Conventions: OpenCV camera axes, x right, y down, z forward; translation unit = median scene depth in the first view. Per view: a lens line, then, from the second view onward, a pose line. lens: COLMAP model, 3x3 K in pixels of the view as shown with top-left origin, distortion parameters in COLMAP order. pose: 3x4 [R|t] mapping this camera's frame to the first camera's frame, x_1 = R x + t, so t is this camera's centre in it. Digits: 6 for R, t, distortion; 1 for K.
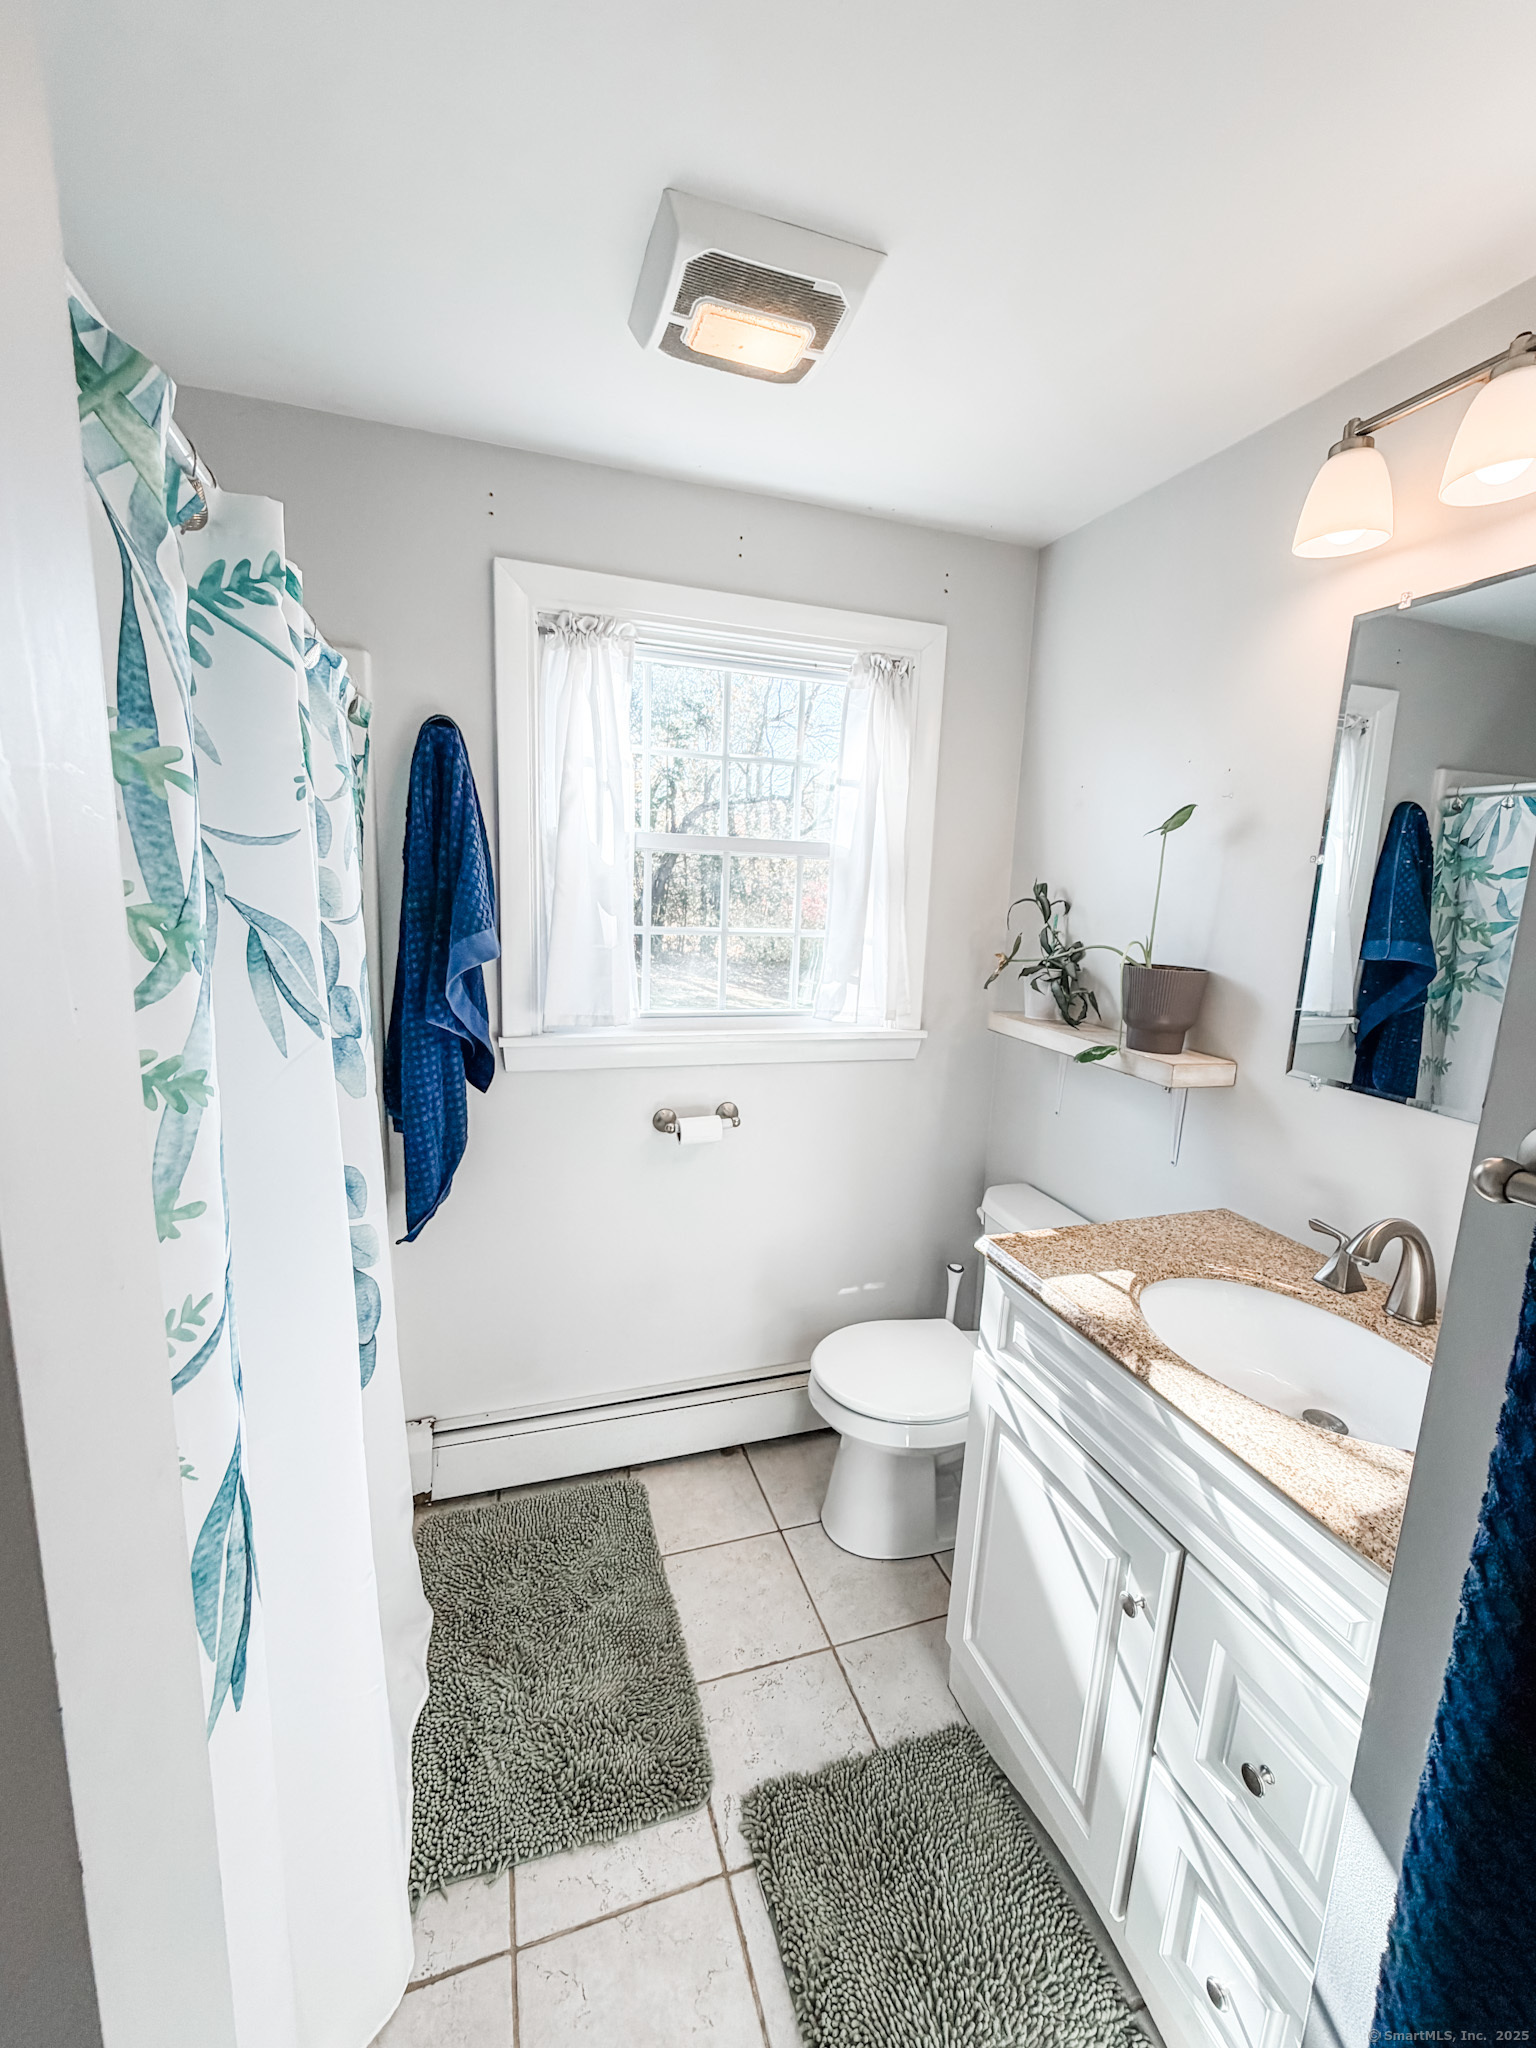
lens RADIAL K [[841.0, 0, 768.0], [0, 841.0, 1024.0], [0, 0, 1]] dist [-0.000005, -0.000344]
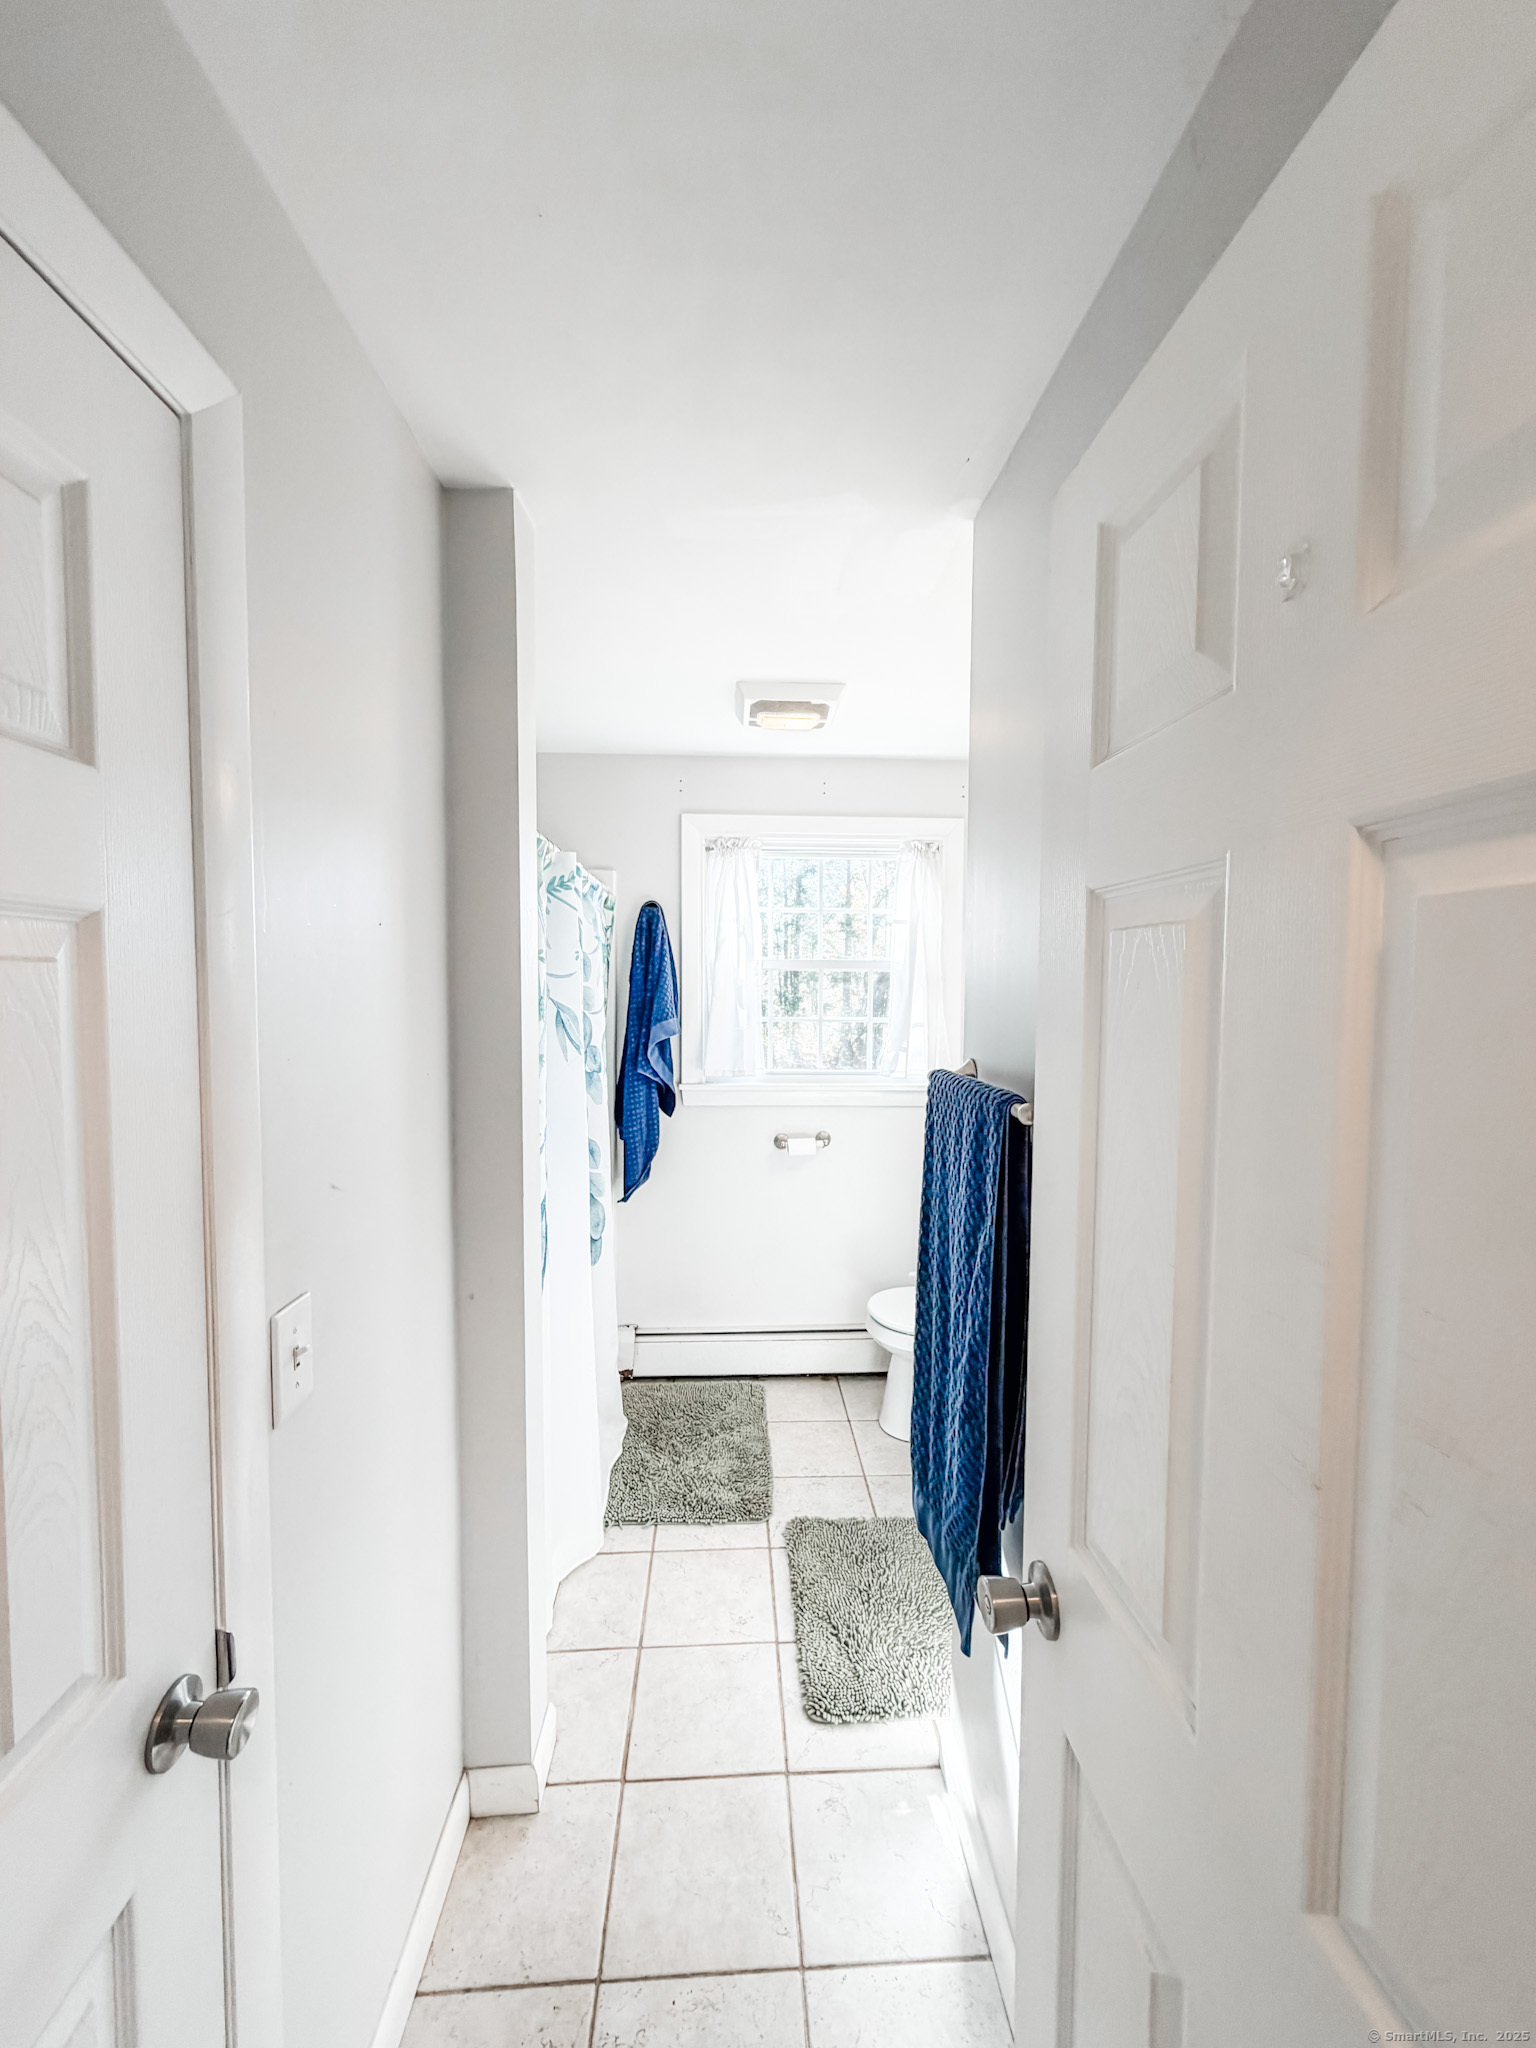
lens RADIAL K [[819.0, 0, 768.0], [0, 819.0, 1024.0], [0, 0, 1]] dist [0.000415, -0.000078]
pose [[0.962375, -0.018408, -0.271101, 0.316456], [-0.016398, 0.991949, -0.125568, 0.108145], [0.271230, 0.125289, 0.954325, -0.561169]]
